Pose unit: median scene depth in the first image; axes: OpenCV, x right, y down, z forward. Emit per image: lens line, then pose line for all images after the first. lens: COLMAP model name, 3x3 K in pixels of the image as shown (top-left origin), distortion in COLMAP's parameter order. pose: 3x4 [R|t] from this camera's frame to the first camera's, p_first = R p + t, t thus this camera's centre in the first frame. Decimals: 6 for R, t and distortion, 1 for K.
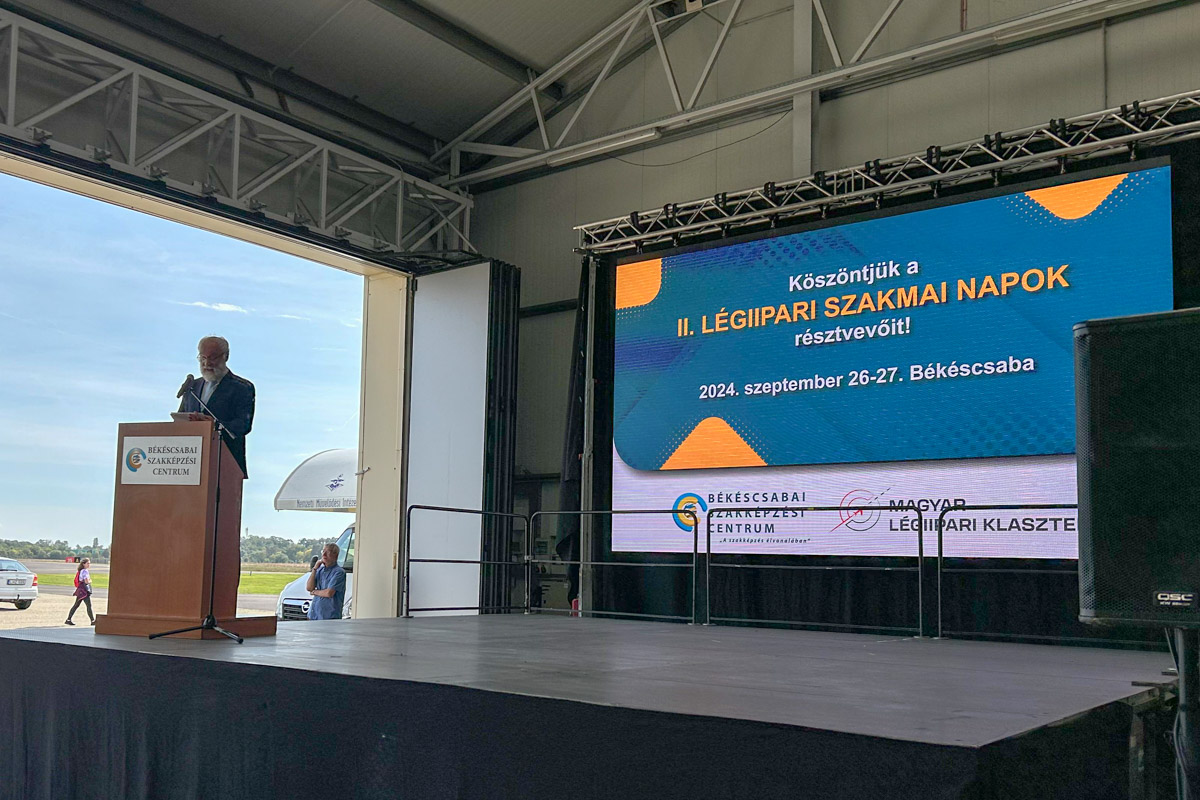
lens RADIAL K [[1054.4, 0, 598.0], [0, 1054.4, 523.9], [0, 0, 1]] dist [-0.003425, -0.002207]
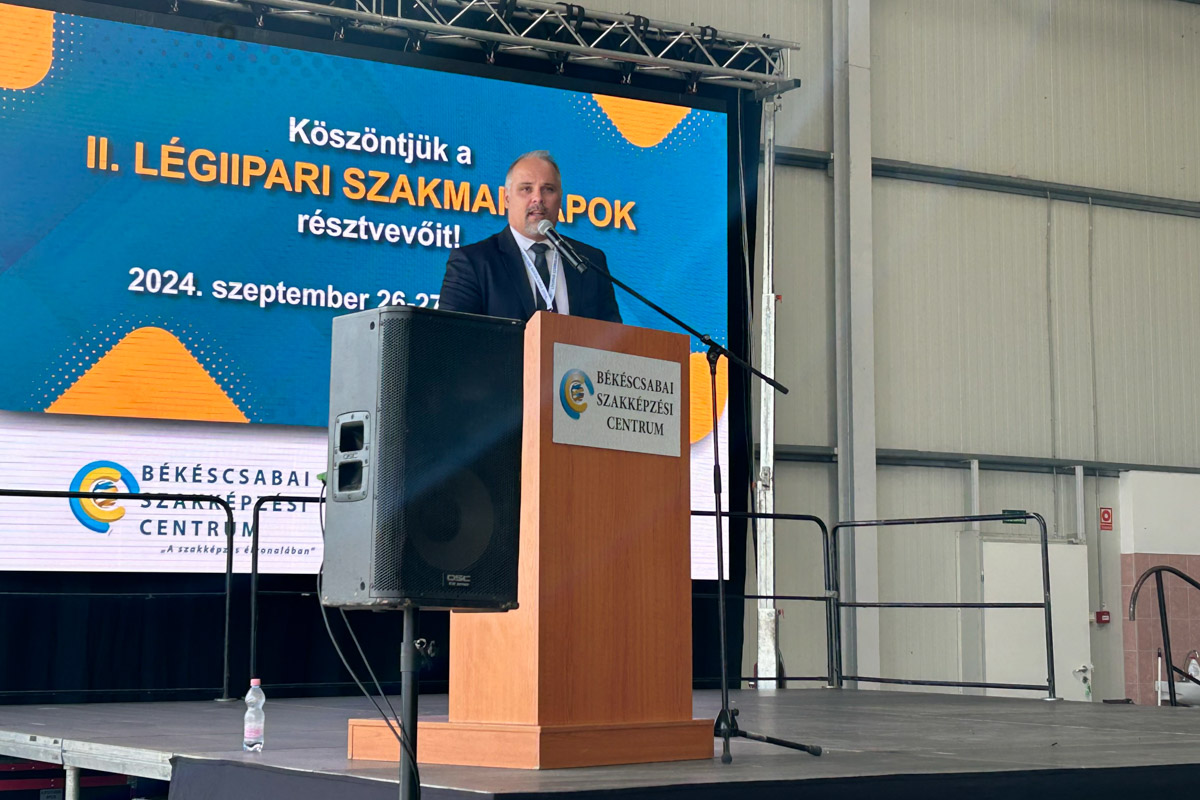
lens RADIAL K [[1871.3, 0, 600.0], [0, 1871.3, 400.0], [0, 0, 1]] dist [0.165844, 0.095783]
pose [[0.427039, 0.077053, 0.900944, -0.723232], [-0.029663, 0.997020, -0.071210, 0.001244], [-0.903746, 0.003685, 0.428052, 0.377439]]
